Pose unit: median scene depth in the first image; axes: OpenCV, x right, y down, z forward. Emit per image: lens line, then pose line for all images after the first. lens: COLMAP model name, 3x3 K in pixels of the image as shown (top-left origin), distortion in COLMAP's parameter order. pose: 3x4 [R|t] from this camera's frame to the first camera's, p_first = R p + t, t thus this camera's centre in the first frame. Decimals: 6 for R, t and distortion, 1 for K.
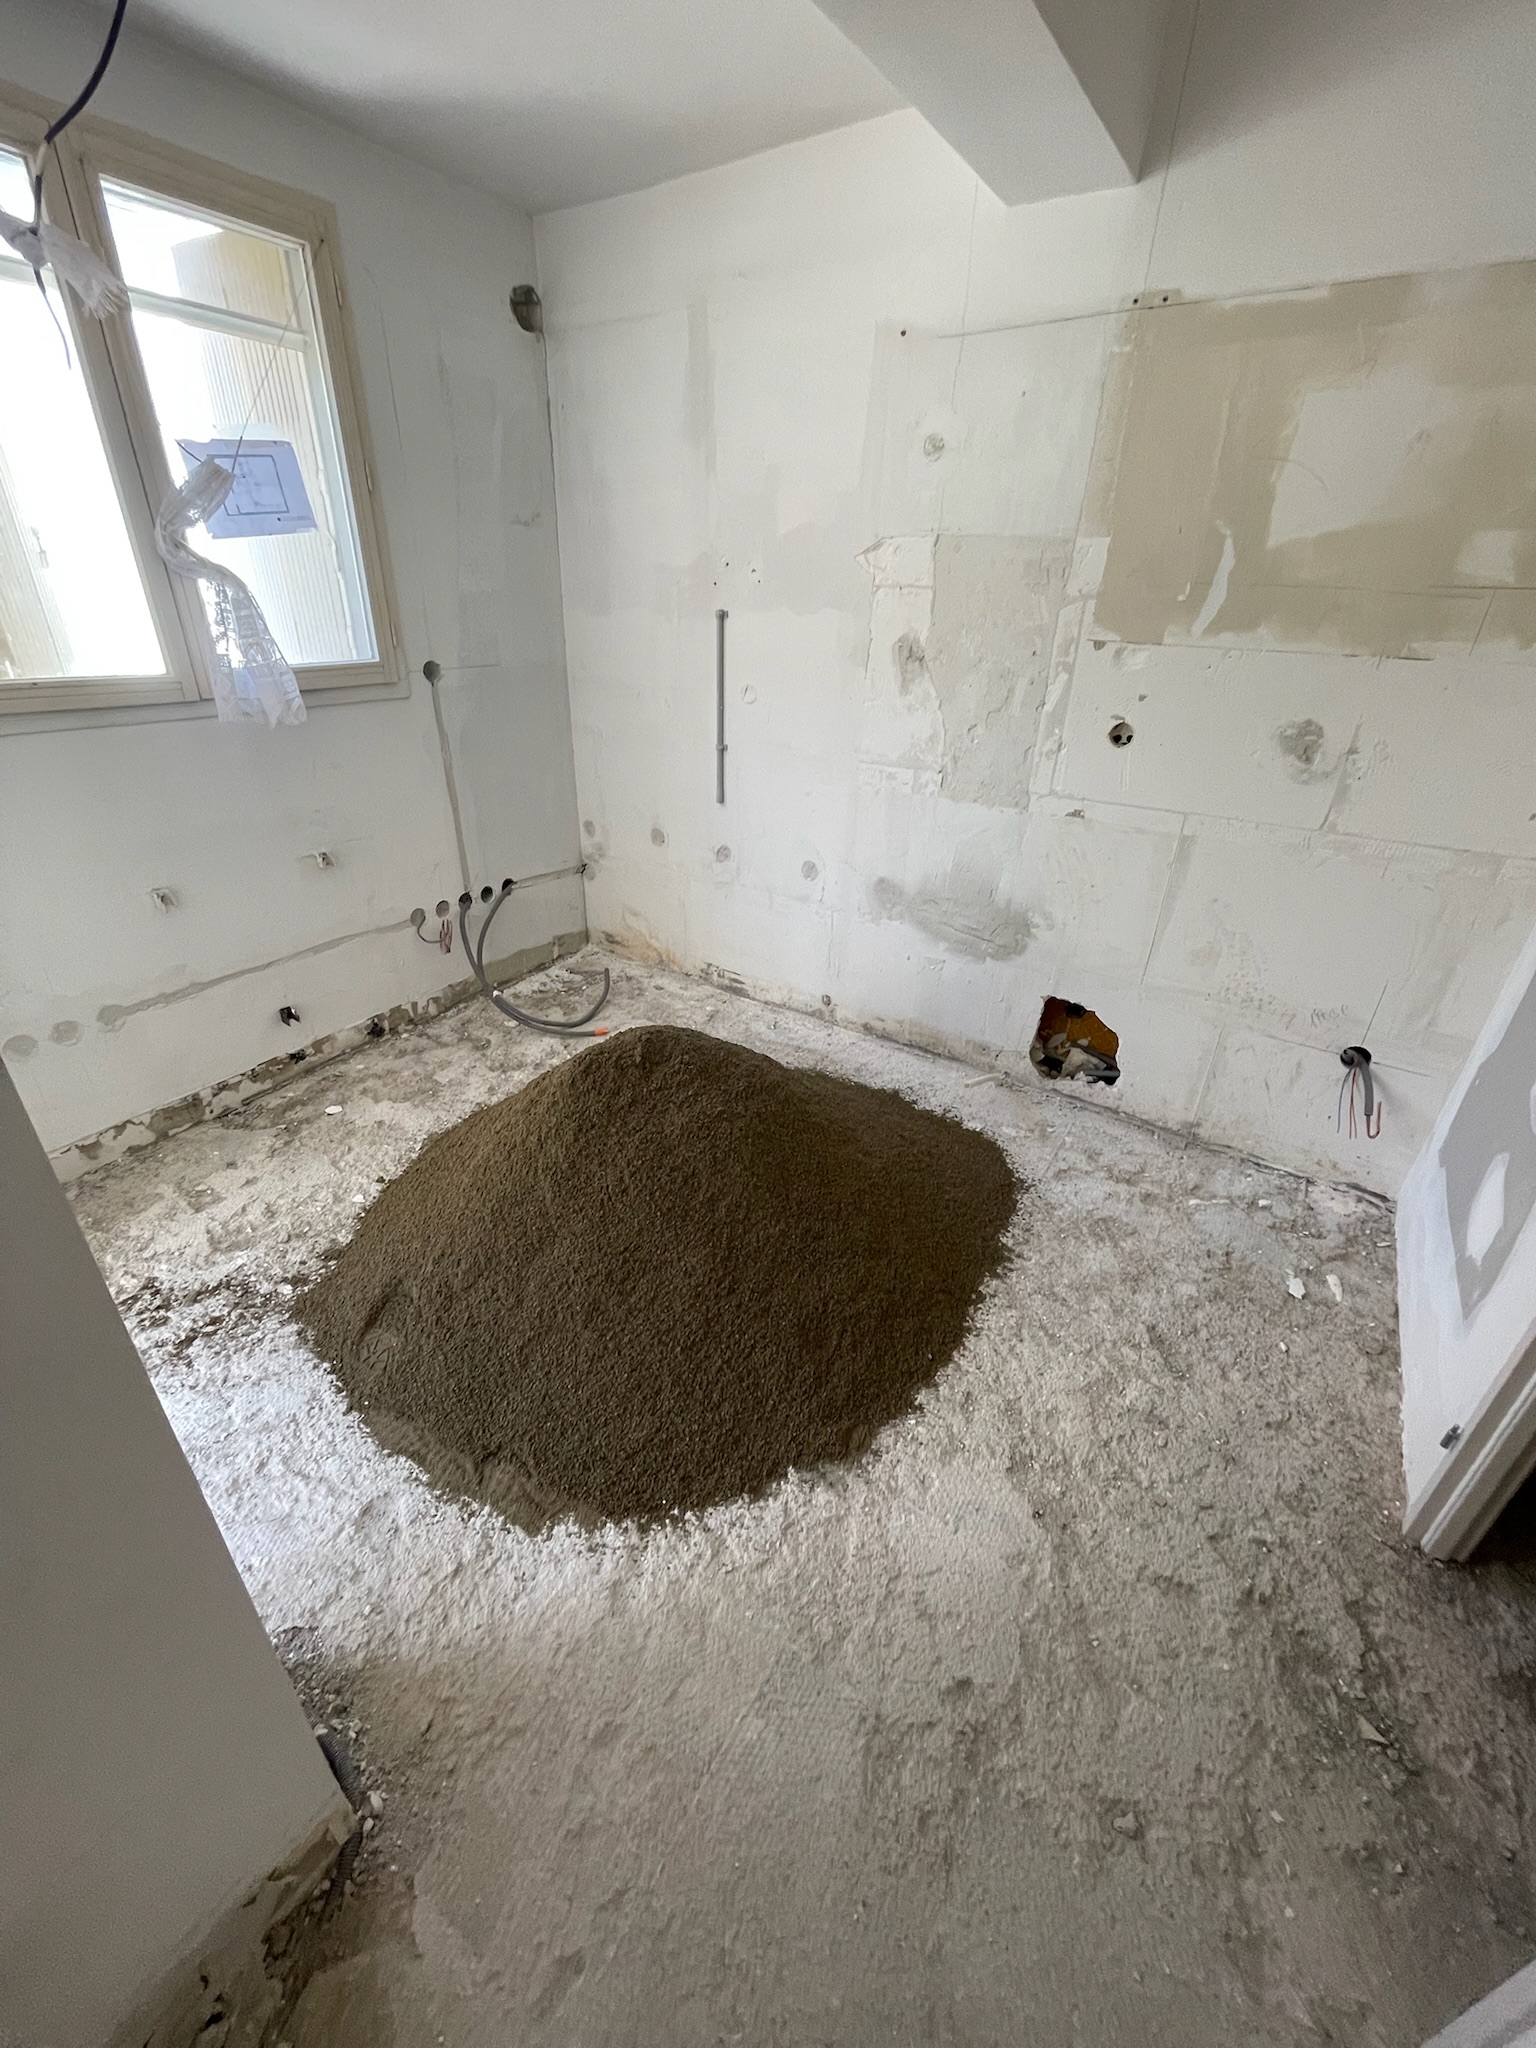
lens RADIAL K [[830.5, 0, 749.6], [0, 830.5, 1021.4], [0, 0, 1]] dist [0.002703, 0.000255]
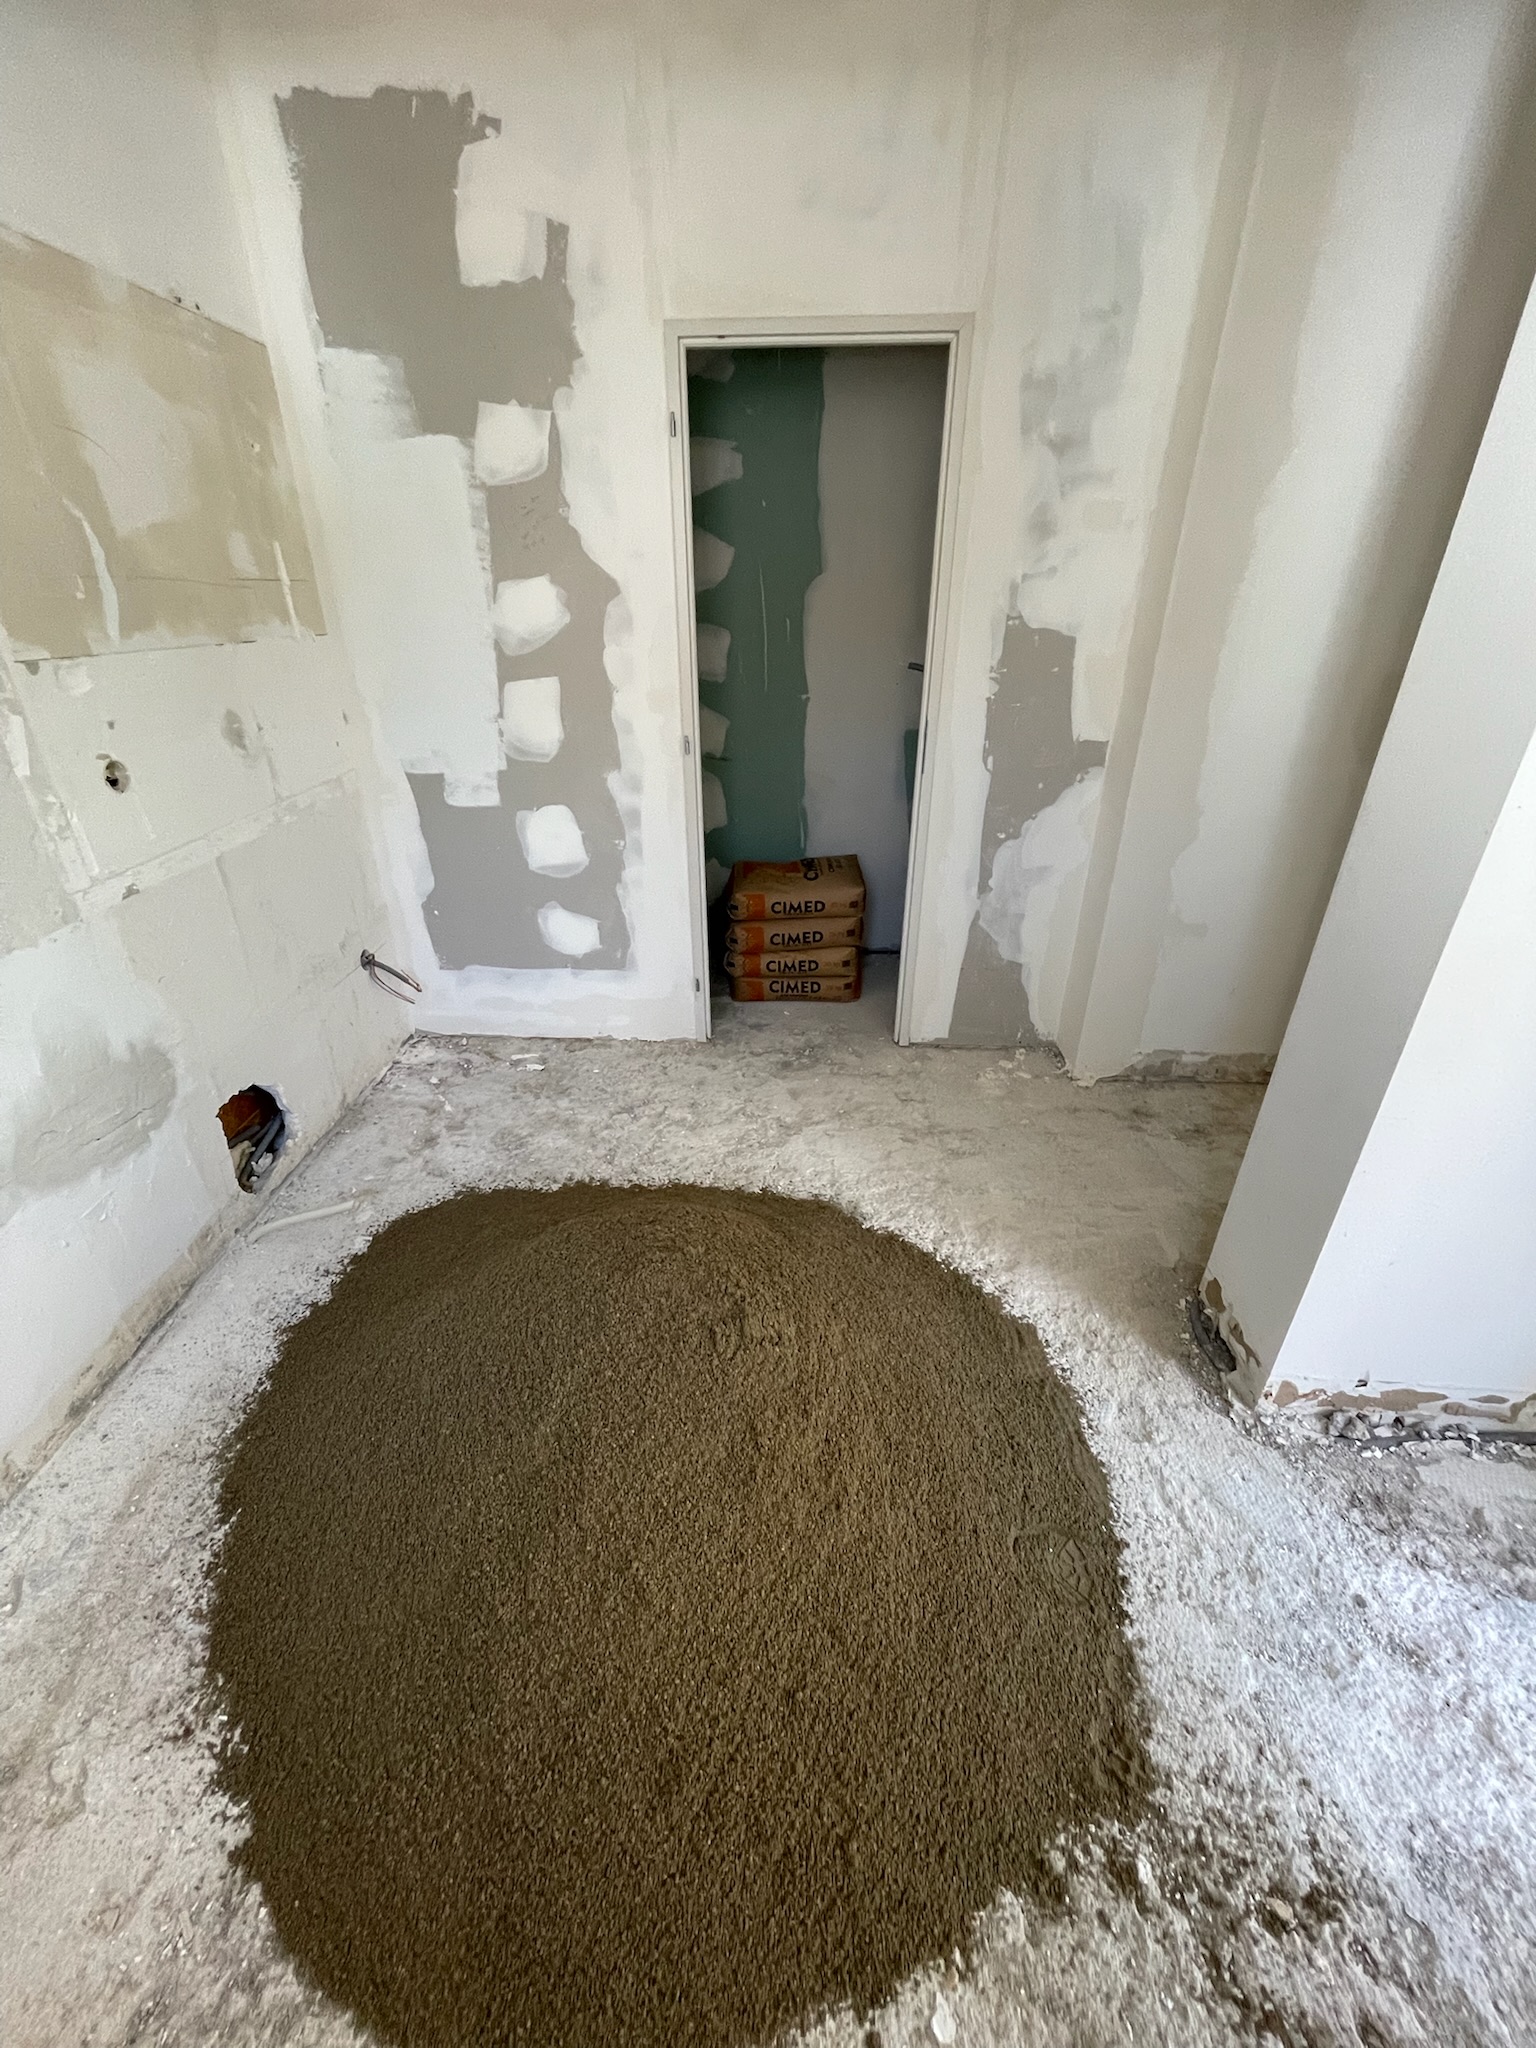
lens RADIAL K [[830.5, 0, 751.4], [0, 830.5, 1027.7], [0, 0, 1]] dist [0.002703, 0.000255]
pose [[-0.515837, -0.420425, 0.746429, -0.629536], [0.392788, 0.658249, 0.642203, -0.541819], [-0.761334, 0.624460, -0.174411, 0.991430]]
